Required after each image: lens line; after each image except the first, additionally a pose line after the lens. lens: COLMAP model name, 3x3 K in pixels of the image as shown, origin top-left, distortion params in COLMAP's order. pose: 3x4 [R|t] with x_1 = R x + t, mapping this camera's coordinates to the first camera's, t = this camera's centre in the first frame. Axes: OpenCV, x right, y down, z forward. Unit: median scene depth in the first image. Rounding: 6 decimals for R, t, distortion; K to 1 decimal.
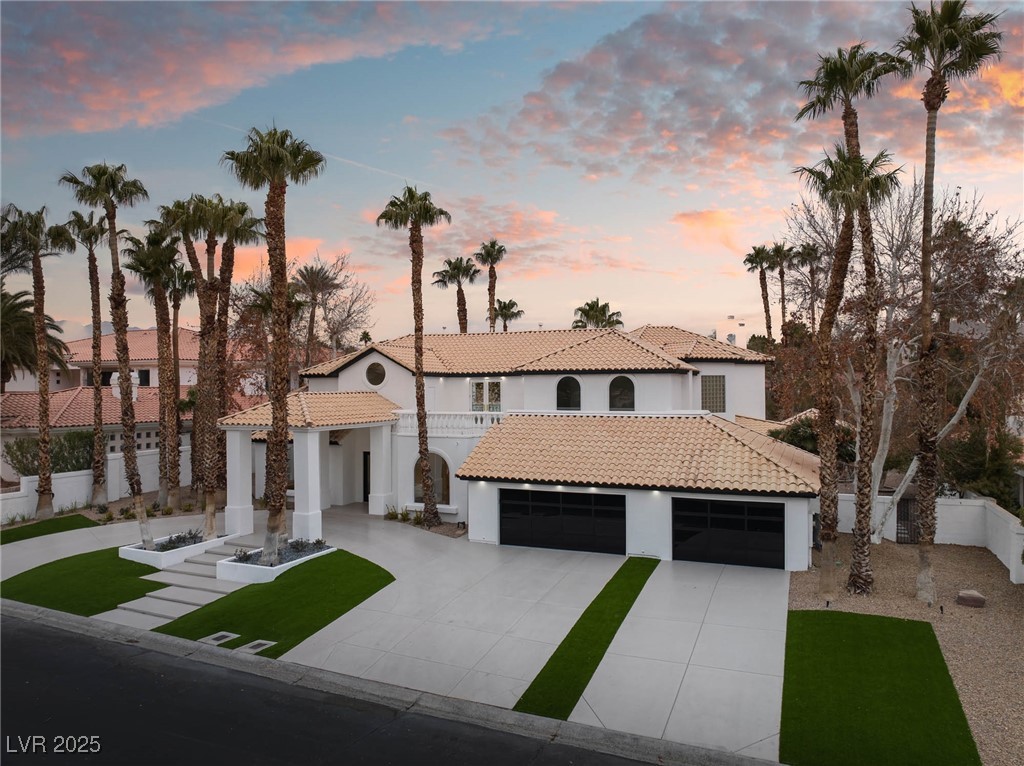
lens RADIAL K [[716.2, 0, 512.0], [0, 716.2, 383.0], [0, 0, 1]] dist [-0.000115, -0.000243]
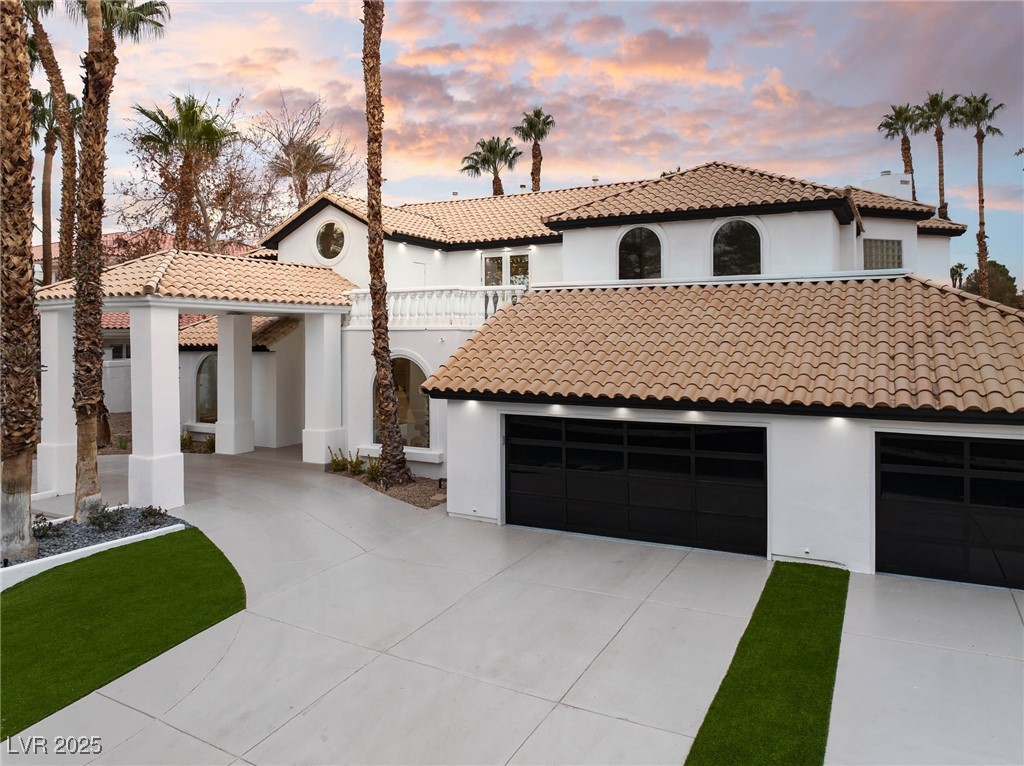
lens RADIAL K [[765.9, 0, 511.6], [0, 765.9, 334.2], [0, 0, 1]] dist [-0.022953, -0.000346]
pose [[0.996685, 0.002278, -0.081326, 0.028426], [-0.001564, 0.999960, 0.008840, 0.075244], [0.081343, -0.008683, 0.996648, 0.404259]]
